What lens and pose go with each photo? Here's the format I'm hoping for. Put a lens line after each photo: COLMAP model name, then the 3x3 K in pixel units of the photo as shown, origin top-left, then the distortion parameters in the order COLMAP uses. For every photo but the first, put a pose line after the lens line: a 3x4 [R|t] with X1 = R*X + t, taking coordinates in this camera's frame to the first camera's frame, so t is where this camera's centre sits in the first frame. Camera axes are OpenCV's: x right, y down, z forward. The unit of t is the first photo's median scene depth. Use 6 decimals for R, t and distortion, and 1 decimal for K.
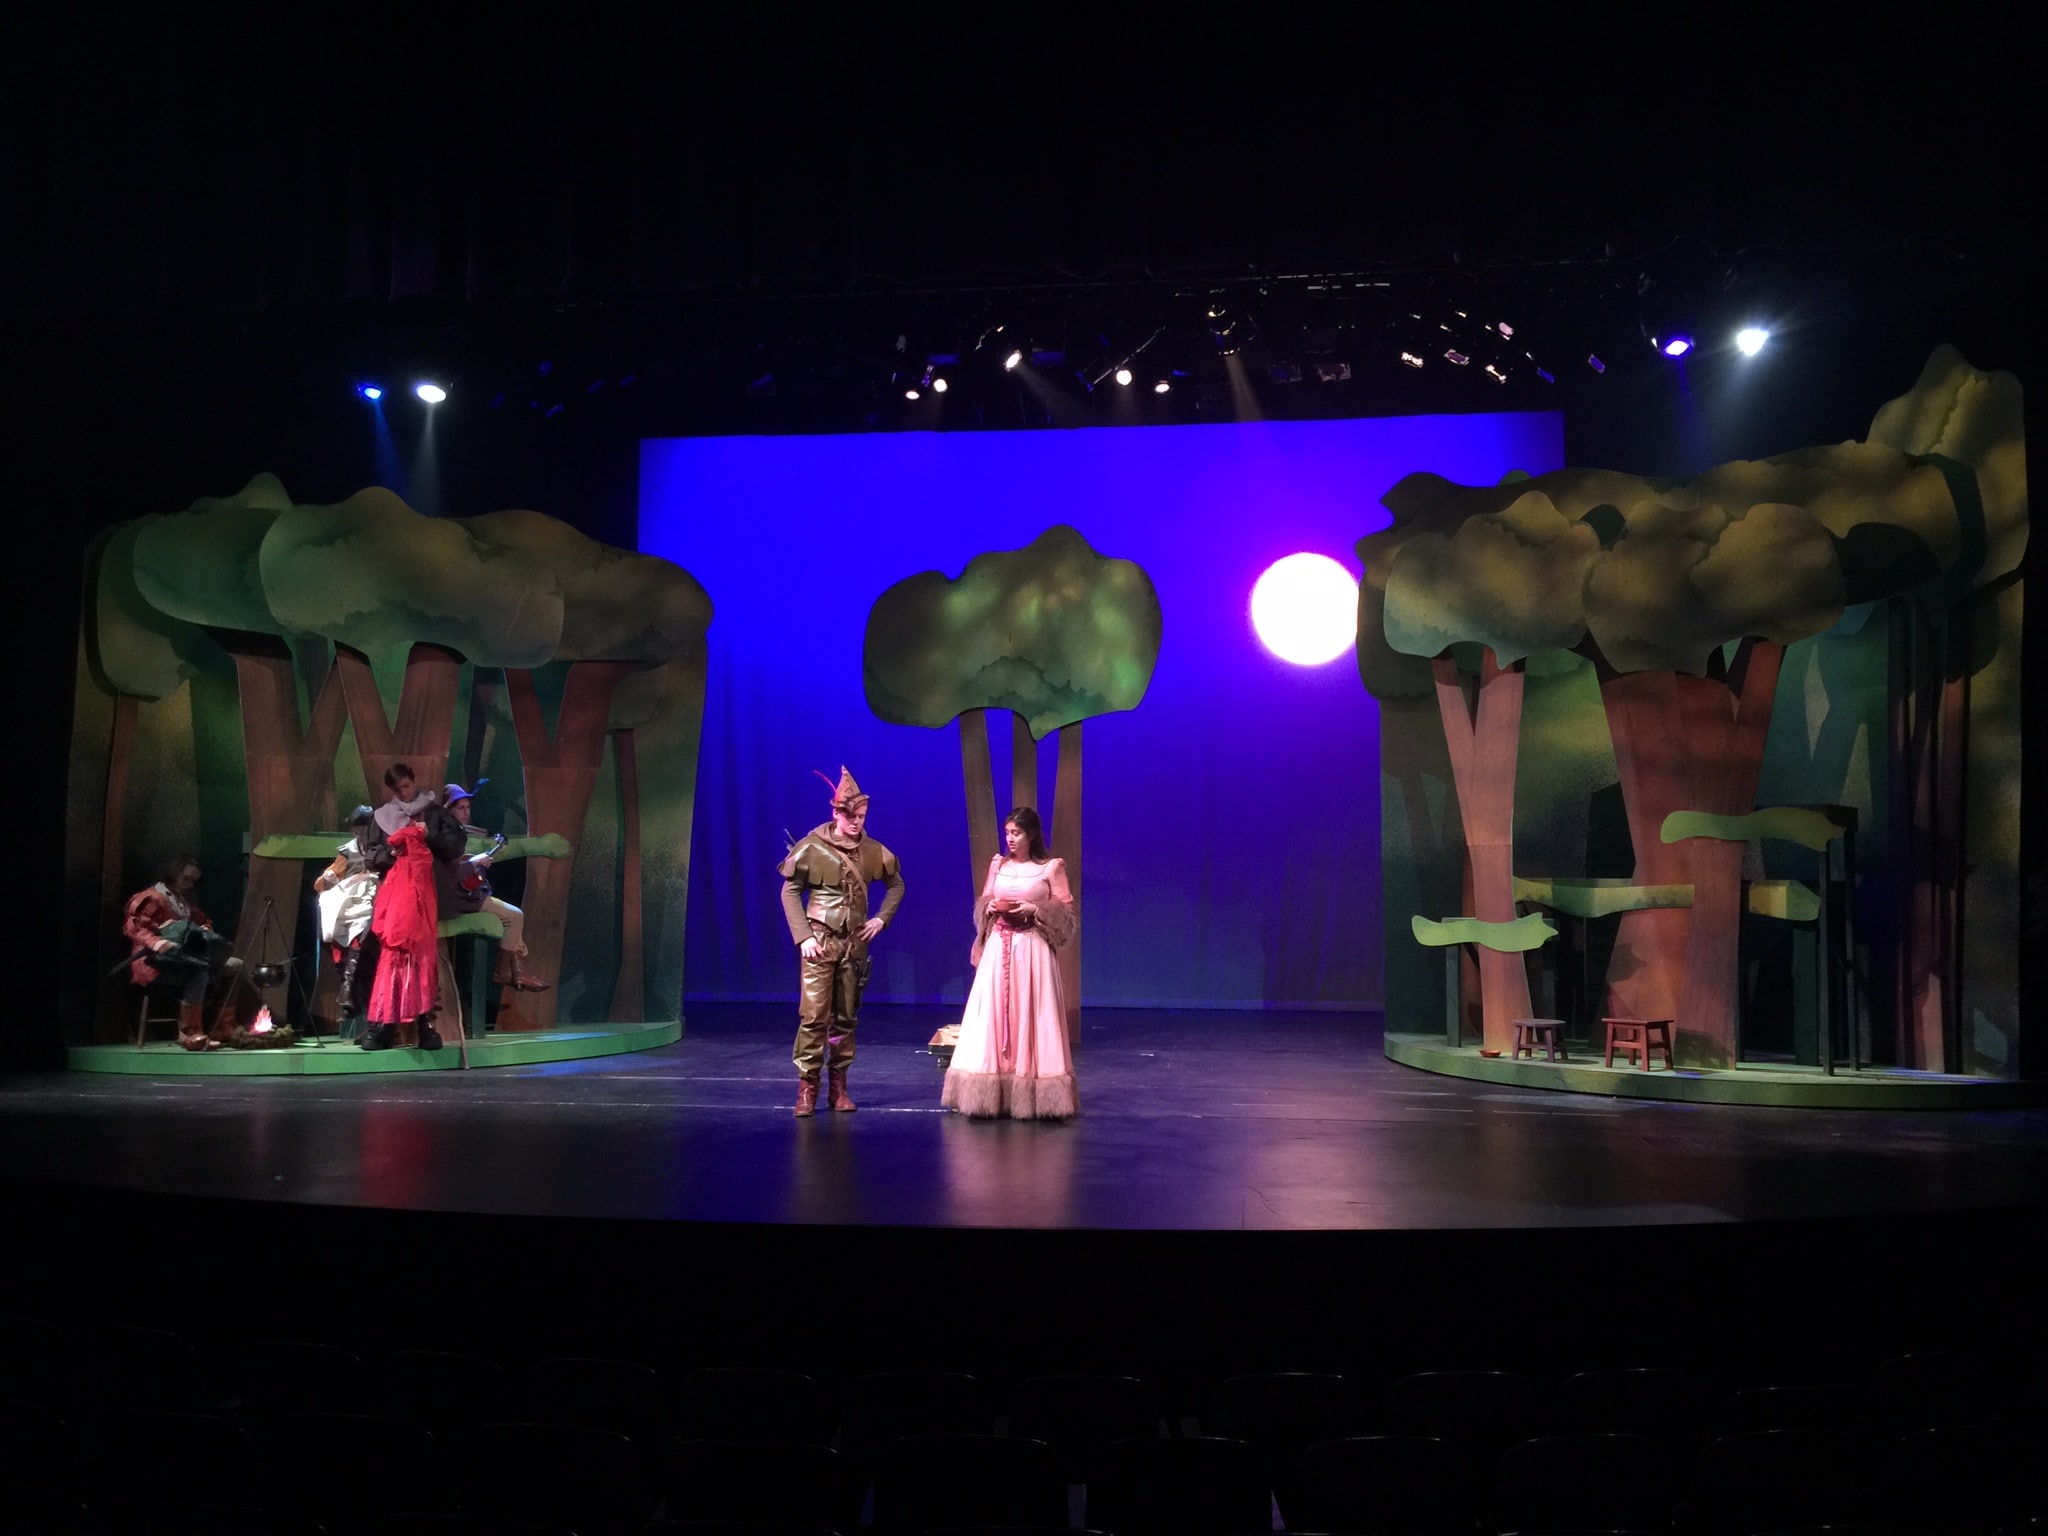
lens RADIAL K [[1745.2, 0, 1043.0], [0, 1745.2, 776.1], [0, 0, 1]] dist [0.027489, -0.004934]
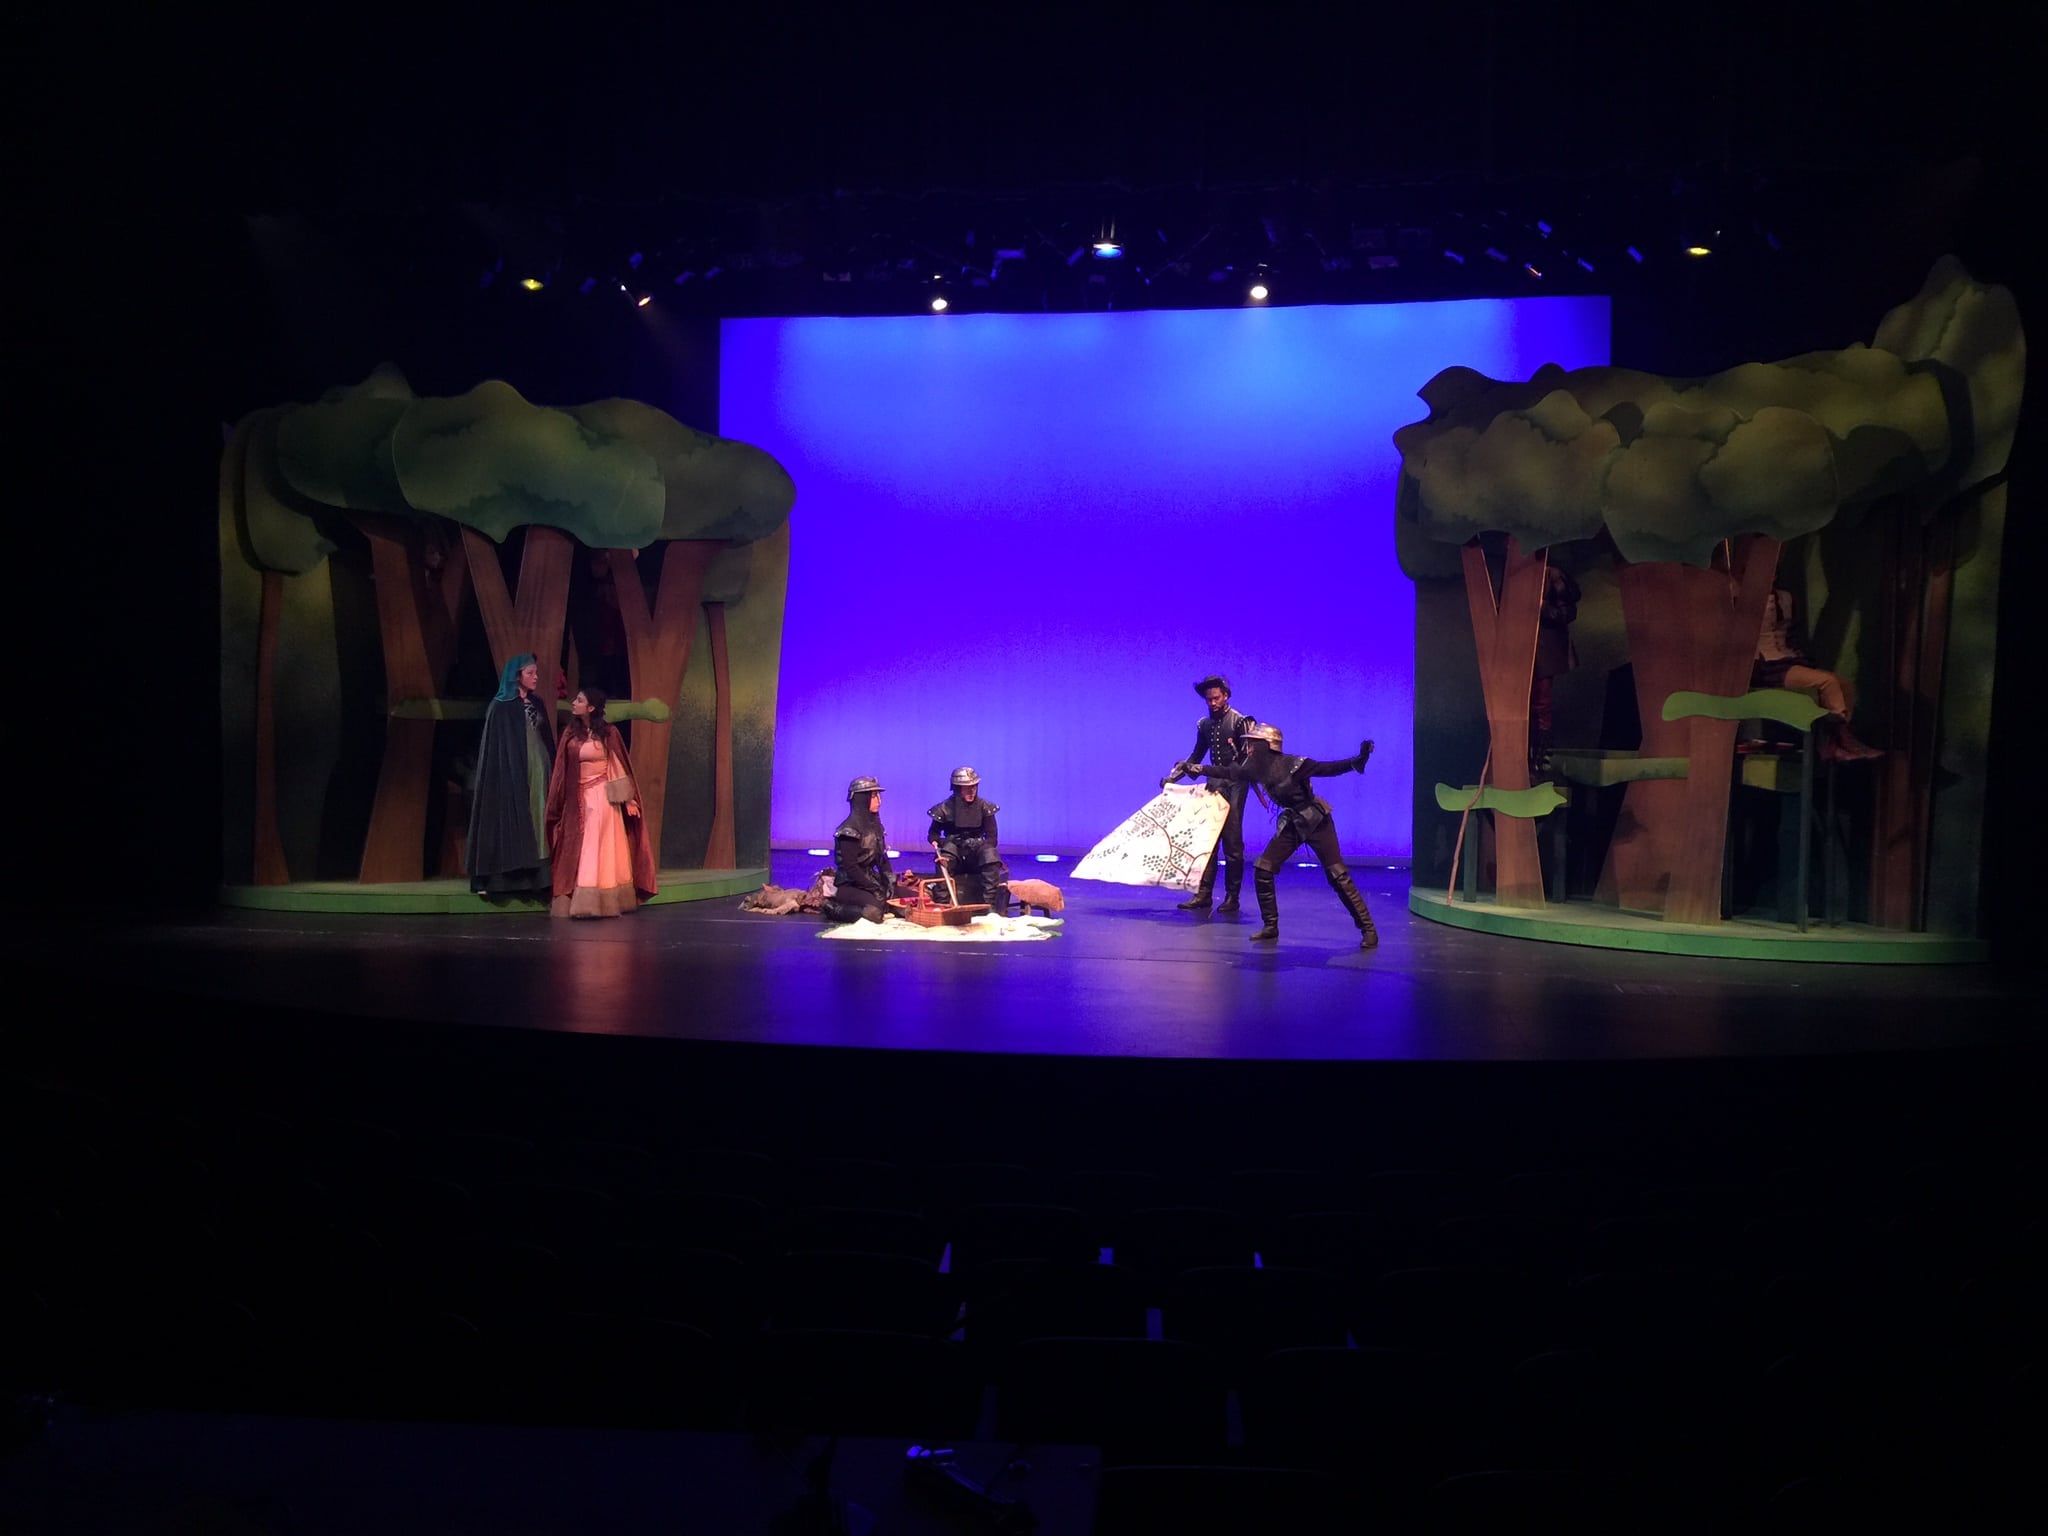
lens RADIAL K [[1782.3, 0, 1040.5], [0, 1782.3, 789.6], [0, 0, 1]] dist [0.026939, -0.020294]
pose [[0.999293, 0.012290, -0.035541, 0.004601], [-0.008861, 0.995430, 0.095085, -0.020557], [0.036547, -0.094703, 0.994835, -0.123279]]
